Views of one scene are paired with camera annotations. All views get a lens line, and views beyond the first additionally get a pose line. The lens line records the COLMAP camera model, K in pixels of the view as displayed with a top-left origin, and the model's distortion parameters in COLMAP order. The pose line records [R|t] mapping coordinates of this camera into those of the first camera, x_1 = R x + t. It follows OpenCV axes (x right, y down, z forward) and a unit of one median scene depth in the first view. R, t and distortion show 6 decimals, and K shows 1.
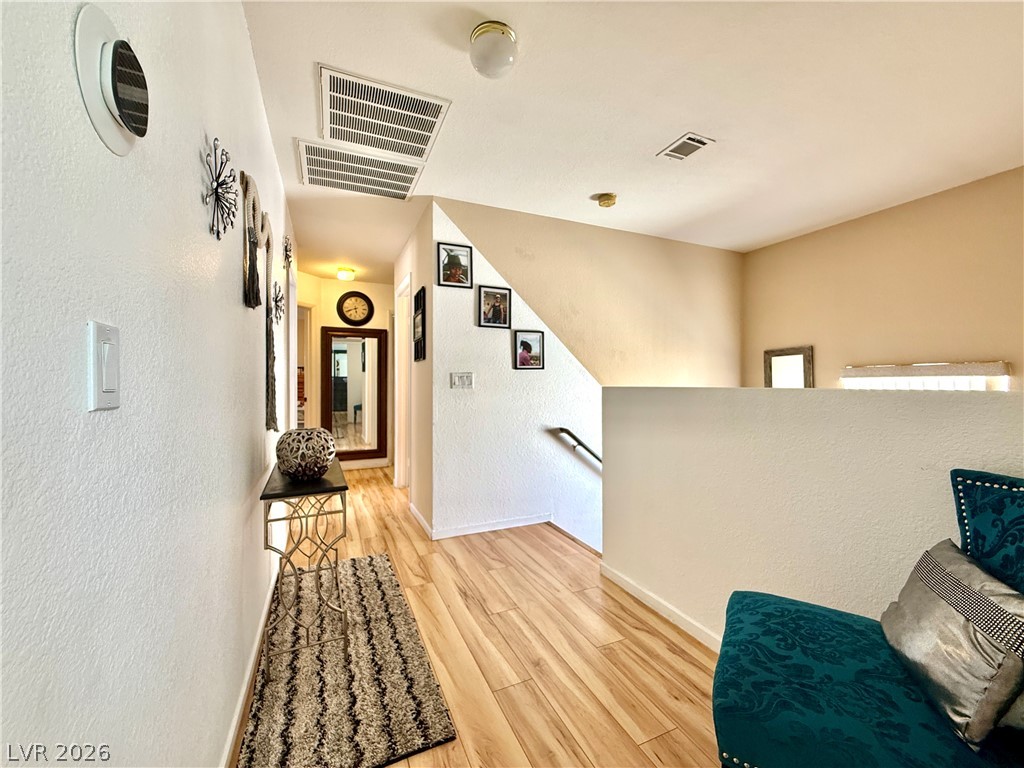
lens RADIAL K [[412.5, 0, 511.8], [0, 412.5, 382.4], [0, 0, 1]] dist [-0.003185, 0.000014]
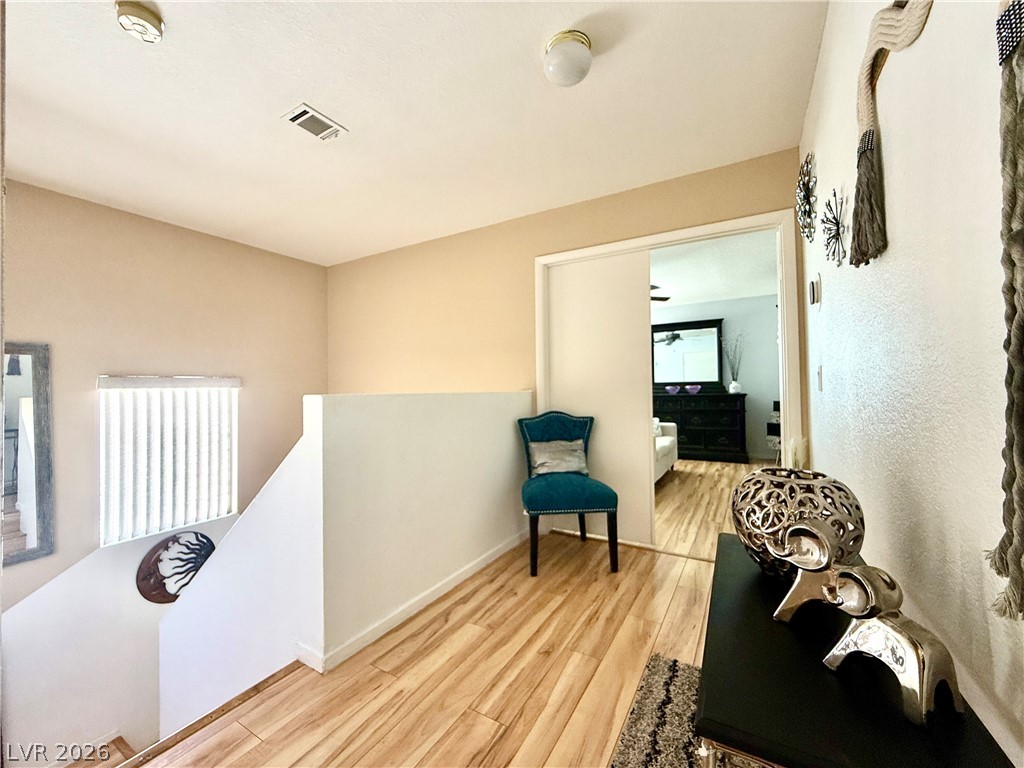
lens RADIAL K [[412.5, 0, 512.1], [0, 412.5, 383.0], [0, 0, 1]] dist [-0.003185, 0.000014]
pose [[-0.581406, 0.022672, 0.813298, -0.677660], [0.012690, 0.999743, -0.018798, 0.008711], [-0.813515, -0.000609, -0.581544, 1.499606]]
